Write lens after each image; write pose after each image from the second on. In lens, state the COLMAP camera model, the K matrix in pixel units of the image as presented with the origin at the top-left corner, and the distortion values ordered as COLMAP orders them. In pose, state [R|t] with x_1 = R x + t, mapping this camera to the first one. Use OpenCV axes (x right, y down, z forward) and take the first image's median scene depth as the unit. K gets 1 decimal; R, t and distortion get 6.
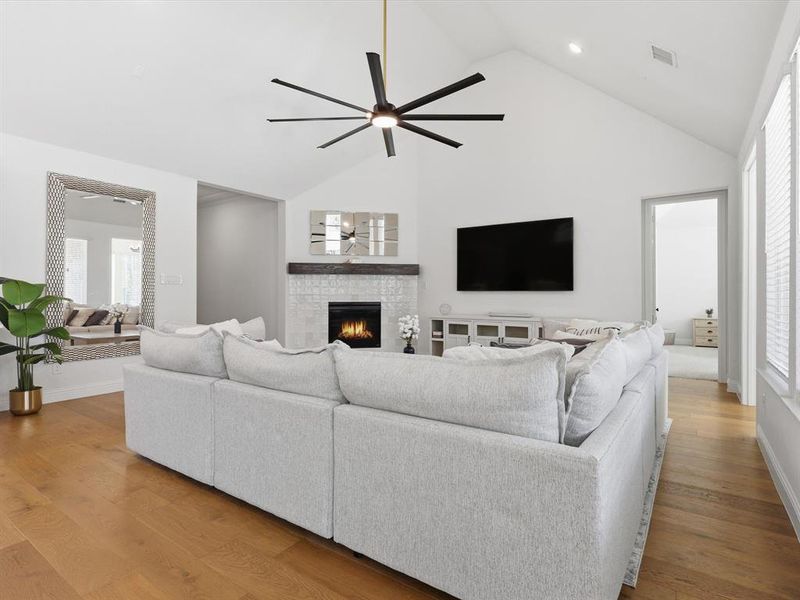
lens RADIAL K [[419.1, 0, 403.5], [0, 419.1, 297.2], [0, 0, 1]] dist [0.004328, 0.000665]
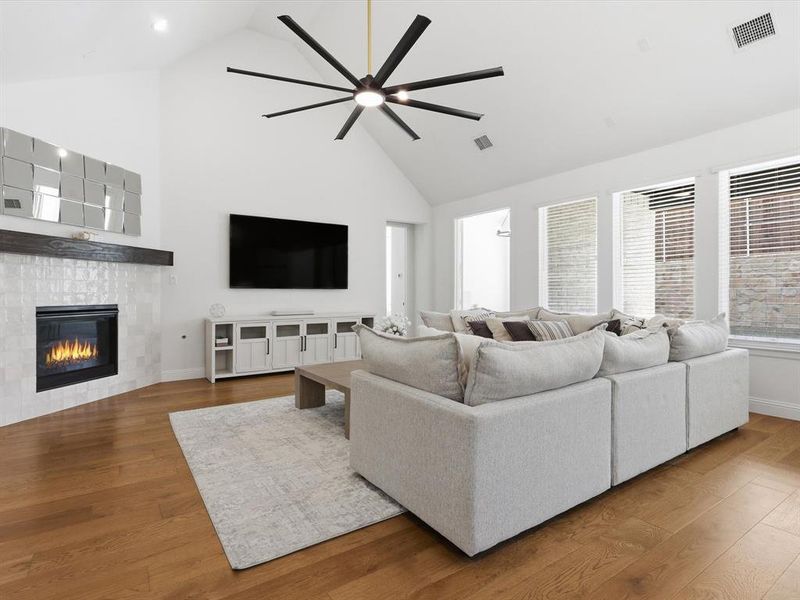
lens RADIAL K [[419.1, 0, 403.3], [0, 419.1, 296.5], [0, 0, 1]] dist [0.004328, 0.000665]
pose [[0.357764, -0.012607, 0.933727, -0.541494], [0.005695, 0.999920, 0.011319, -0.005634], [-0.933795, 0.001269, 0.357807, 0.384946]]
